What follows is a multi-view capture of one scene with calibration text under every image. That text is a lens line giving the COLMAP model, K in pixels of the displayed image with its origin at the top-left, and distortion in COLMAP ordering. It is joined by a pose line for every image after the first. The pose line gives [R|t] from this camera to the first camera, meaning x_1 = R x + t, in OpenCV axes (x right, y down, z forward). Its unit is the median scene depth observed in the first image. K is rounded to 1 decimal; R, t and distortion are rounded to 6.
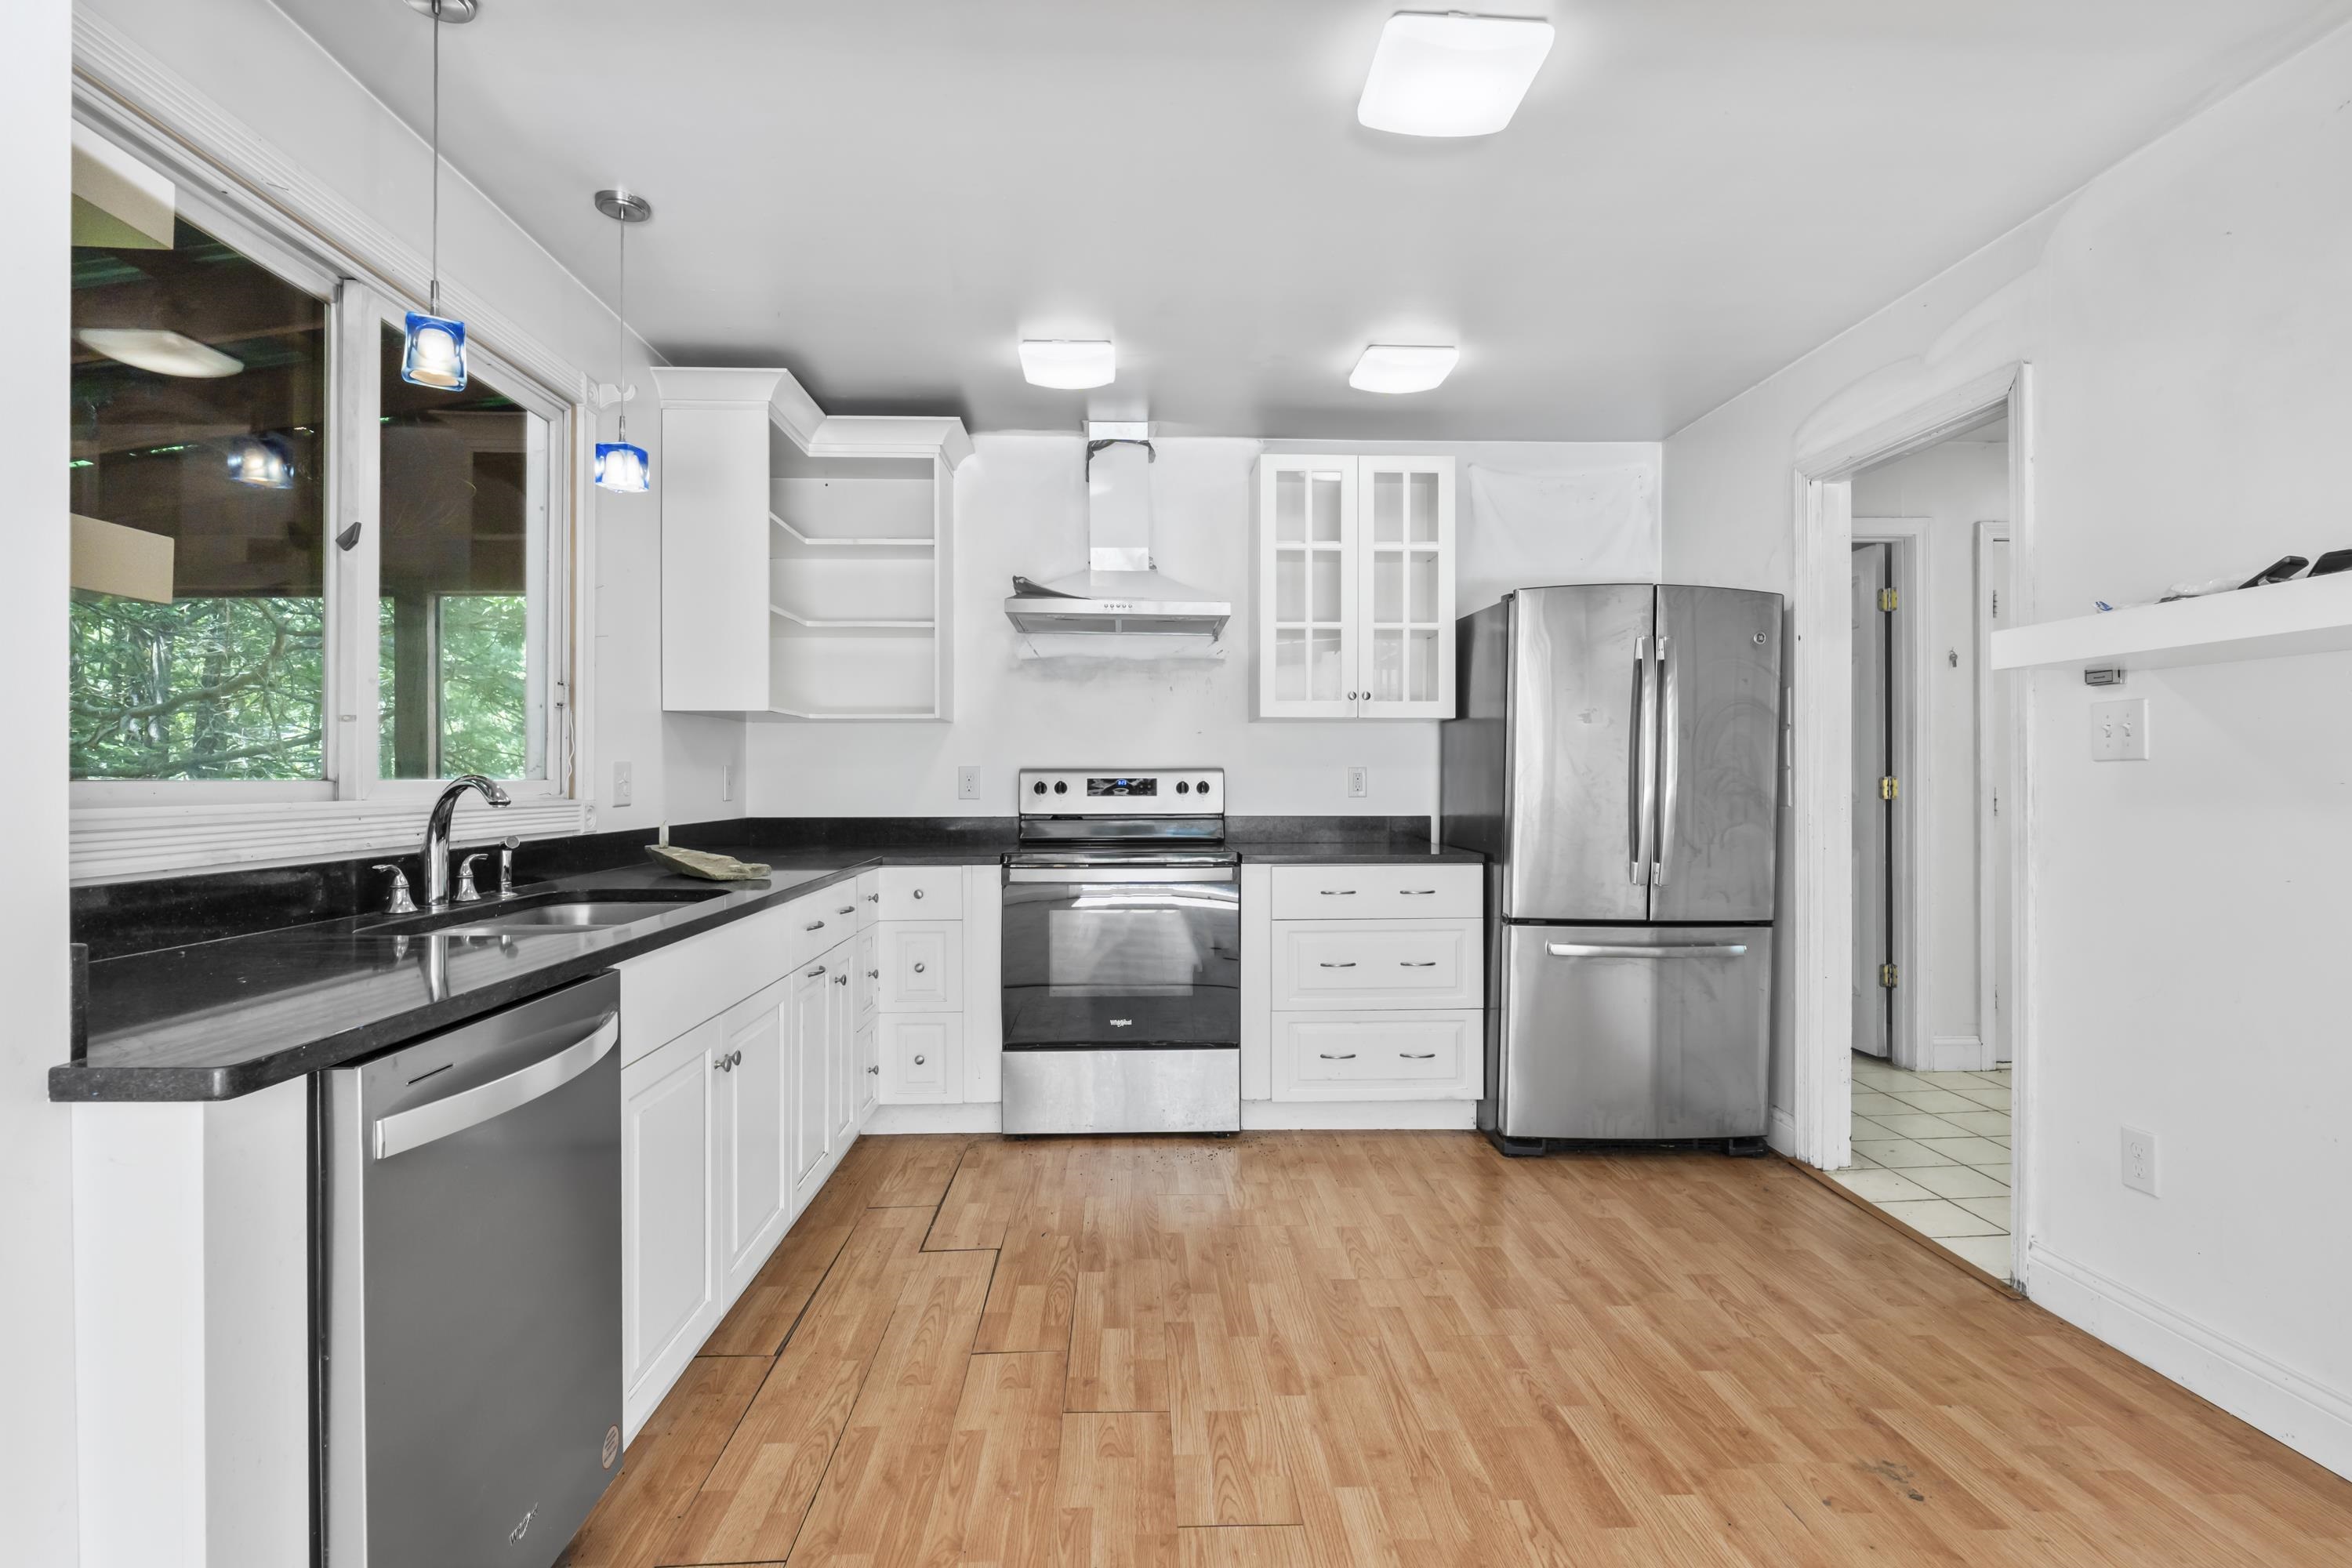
lens RADIAL K [[1142.4, 0, 1167.8], [0, 1142.4, 783.5], [0, 0, 1]] dist [-0.008354, 0.000317]
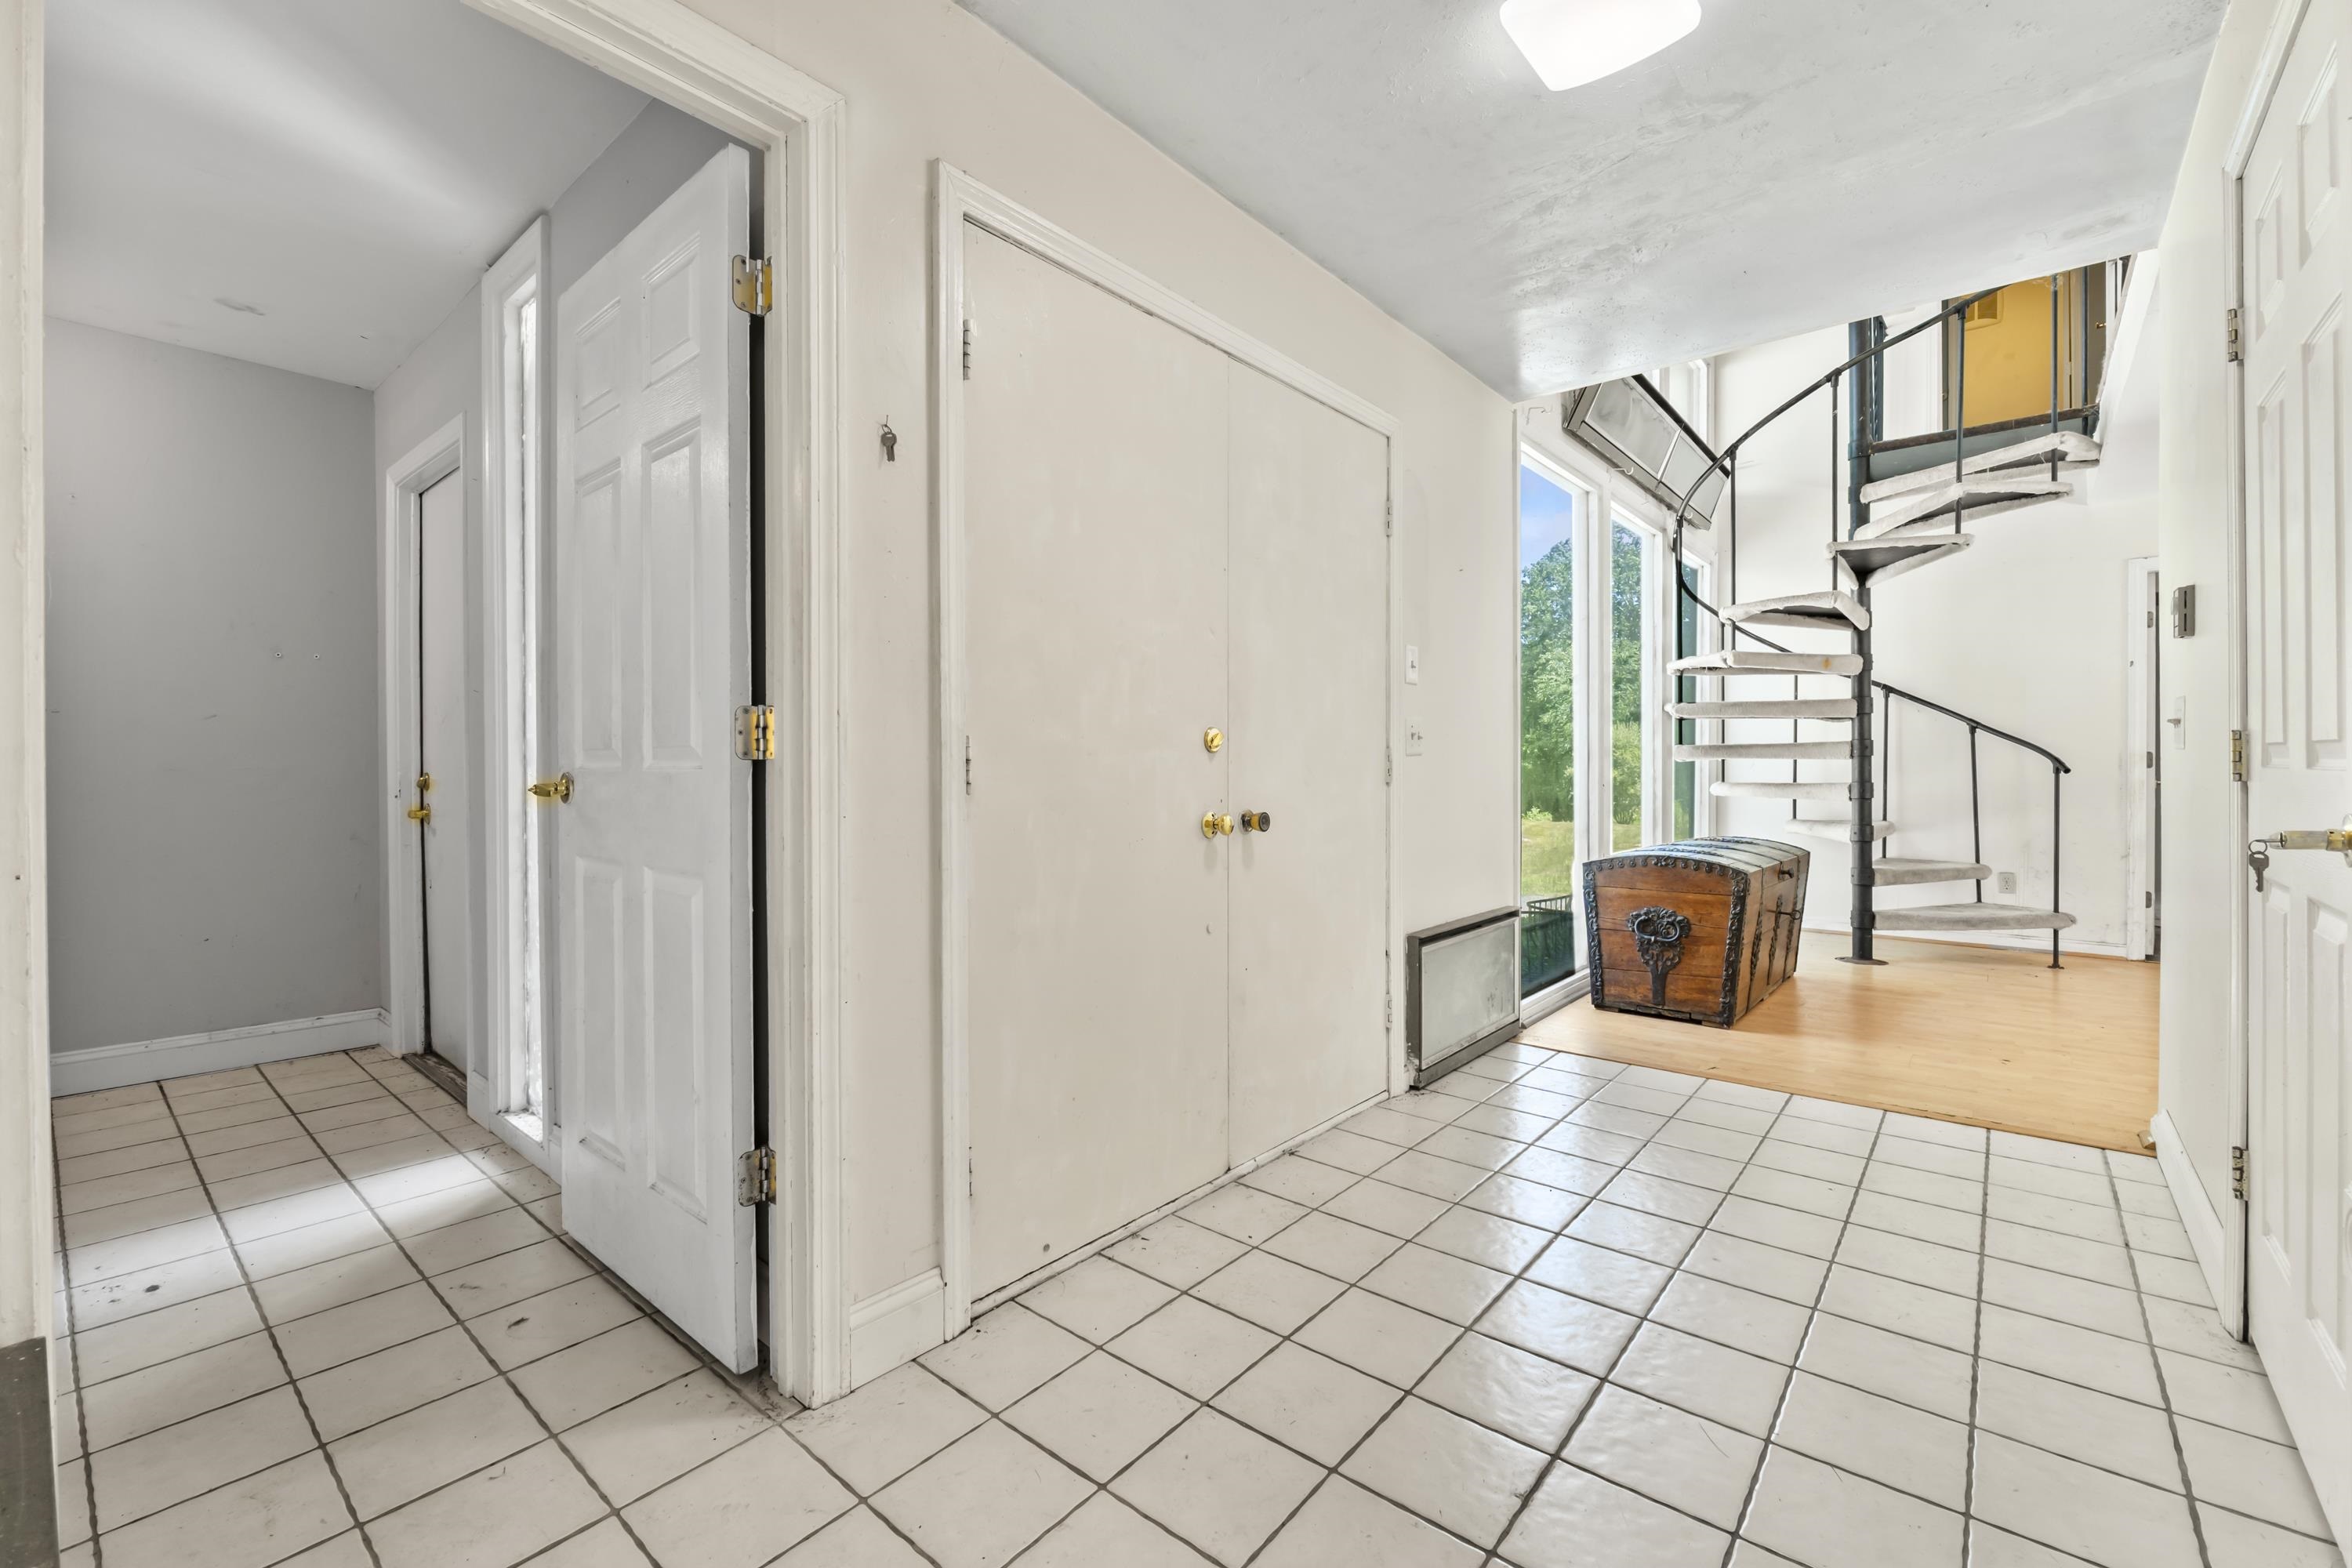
lens RADIAL K [[994.1, 0, 1170.3], [0, 994.1, 774.8], [0, 0, 1]] dist [-0.008768, -0.000630]
pose [[0.673611, -0.002712, 0.739081, 0.940394], [0.002252, 0.999996, 0.001618, 0.039284], [-0.739083, 0.000574, 0.673614, 1.294568]]
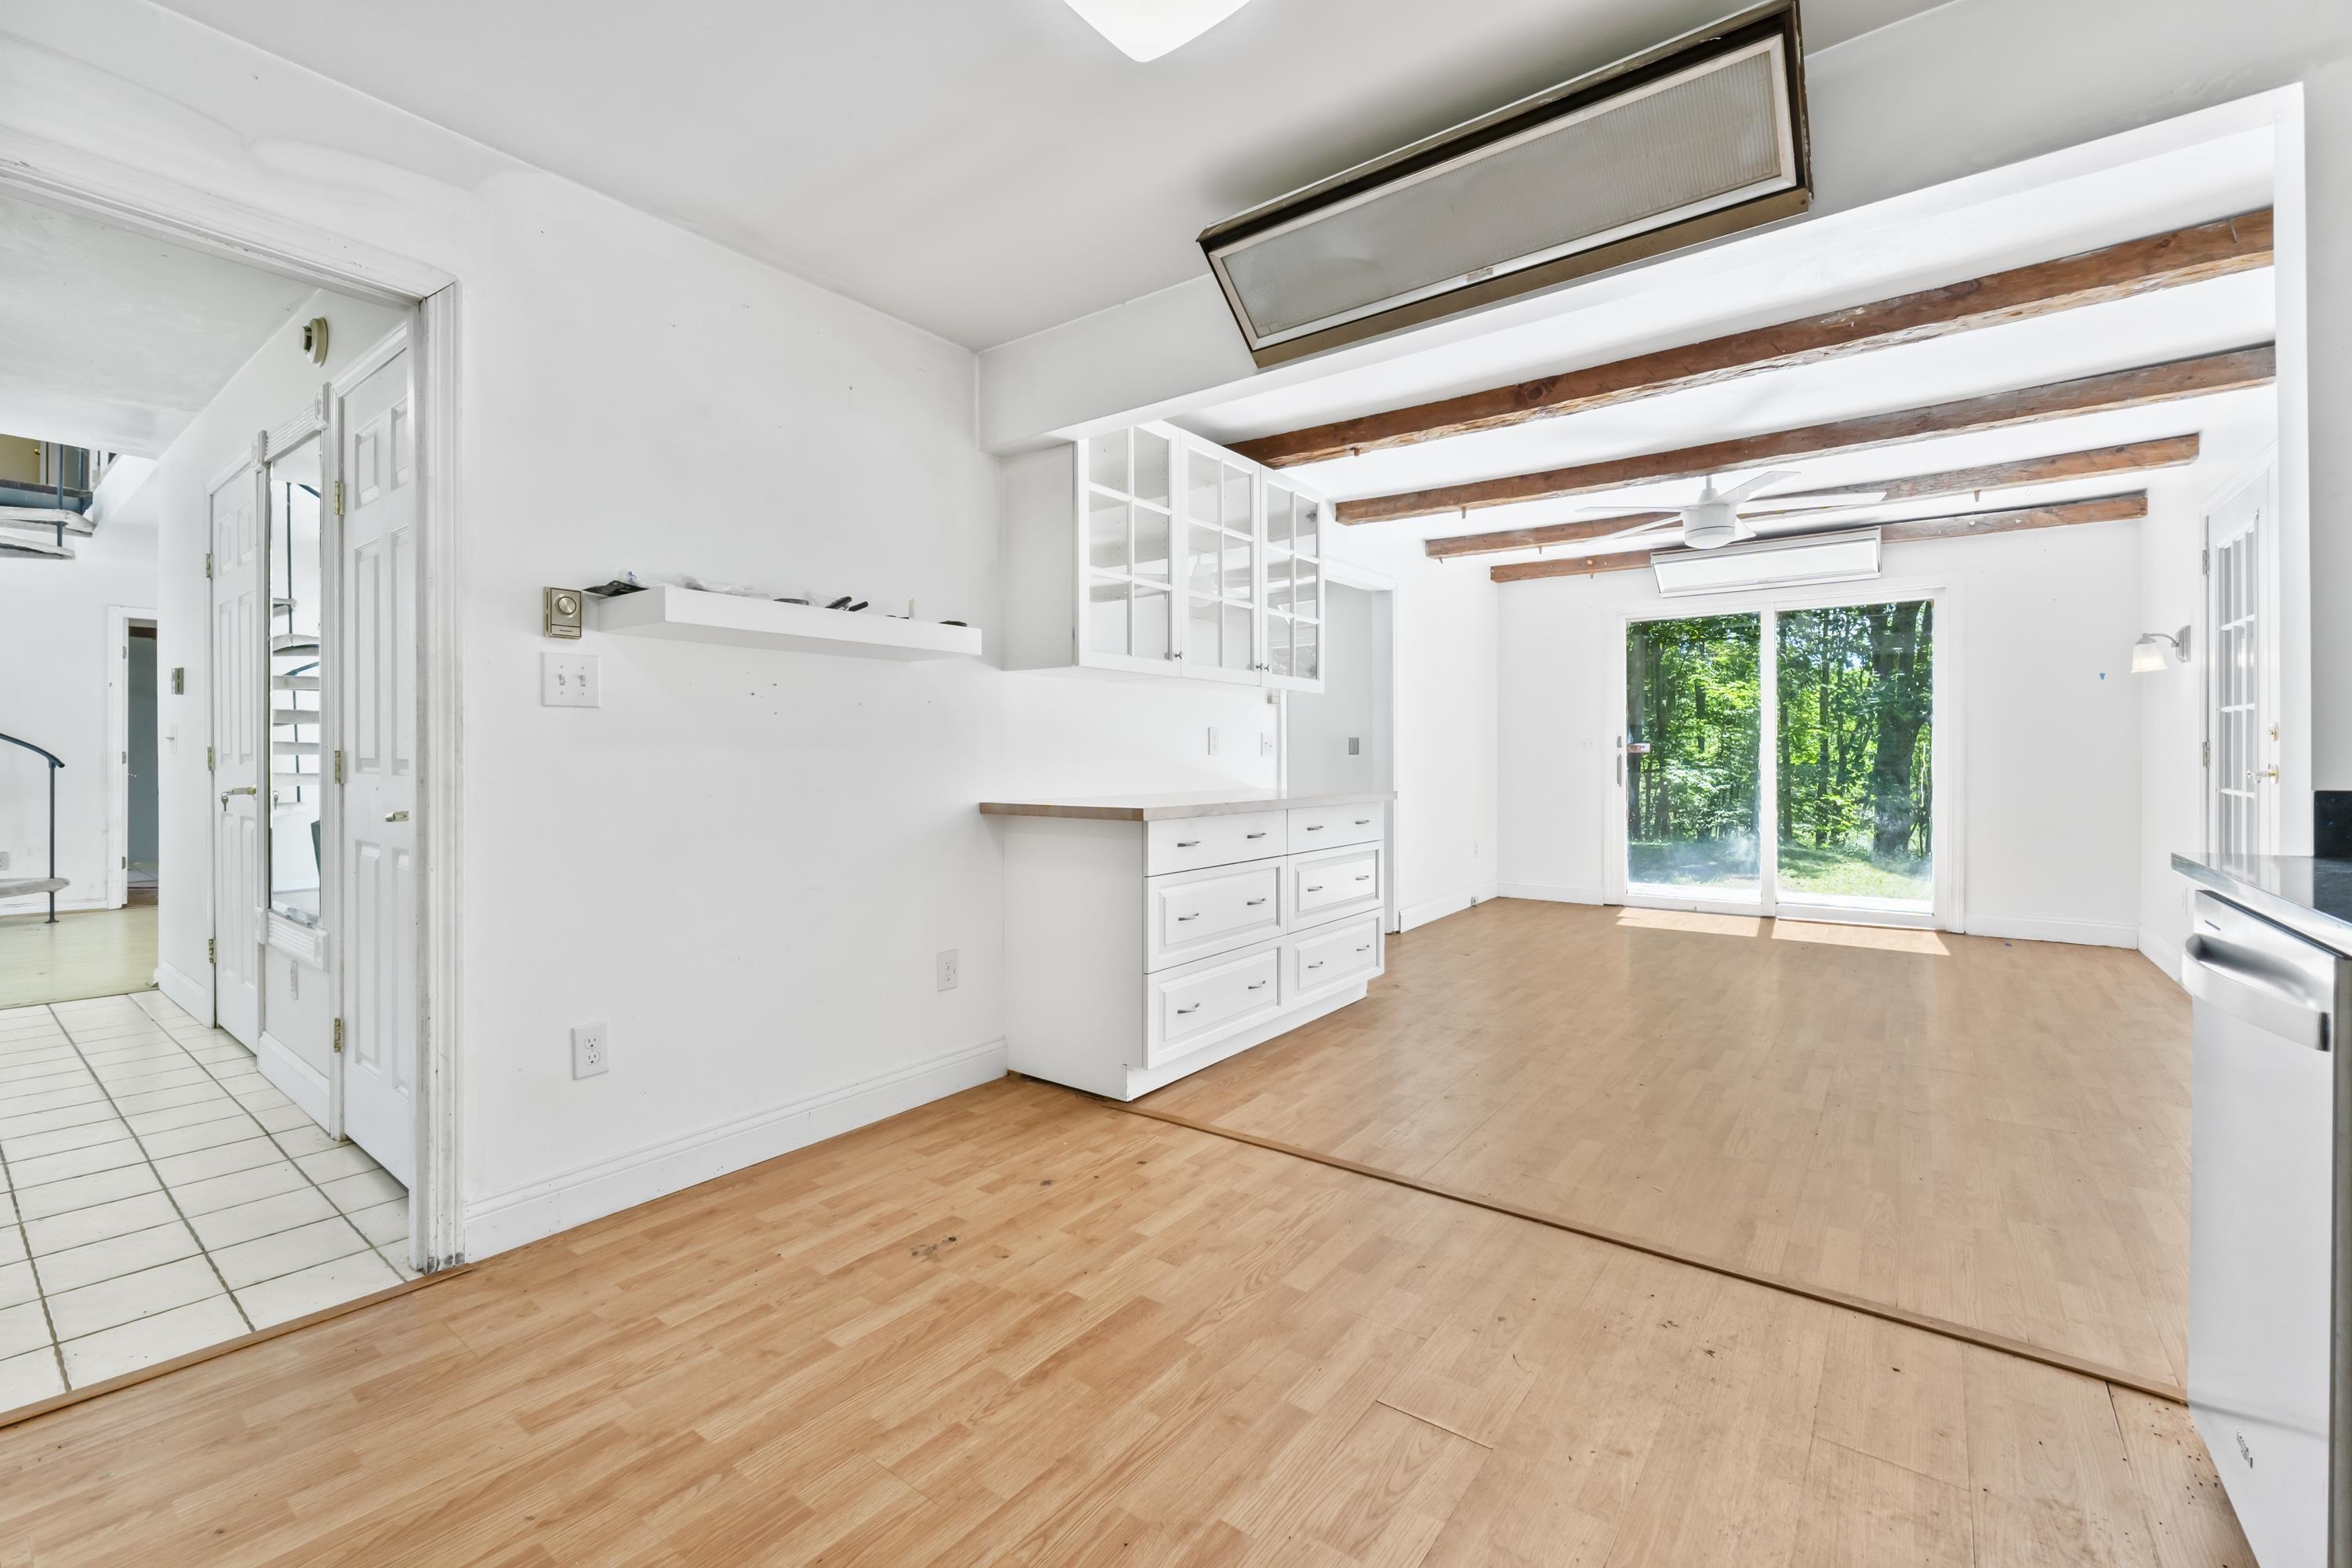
lens RADIAL K [[994.1, 0, 1152.8], [0, 994.1, 758.9], [0, 0, 1]] dist [-0.008768, -0.000630]
pose [[-0.768408, 0.004330, 0.639946, -0.251143], [0.005020, 0.999987, -0.000738, 0.037101], [-0.639940, 0.002646, -0.768420, 1.459377]]
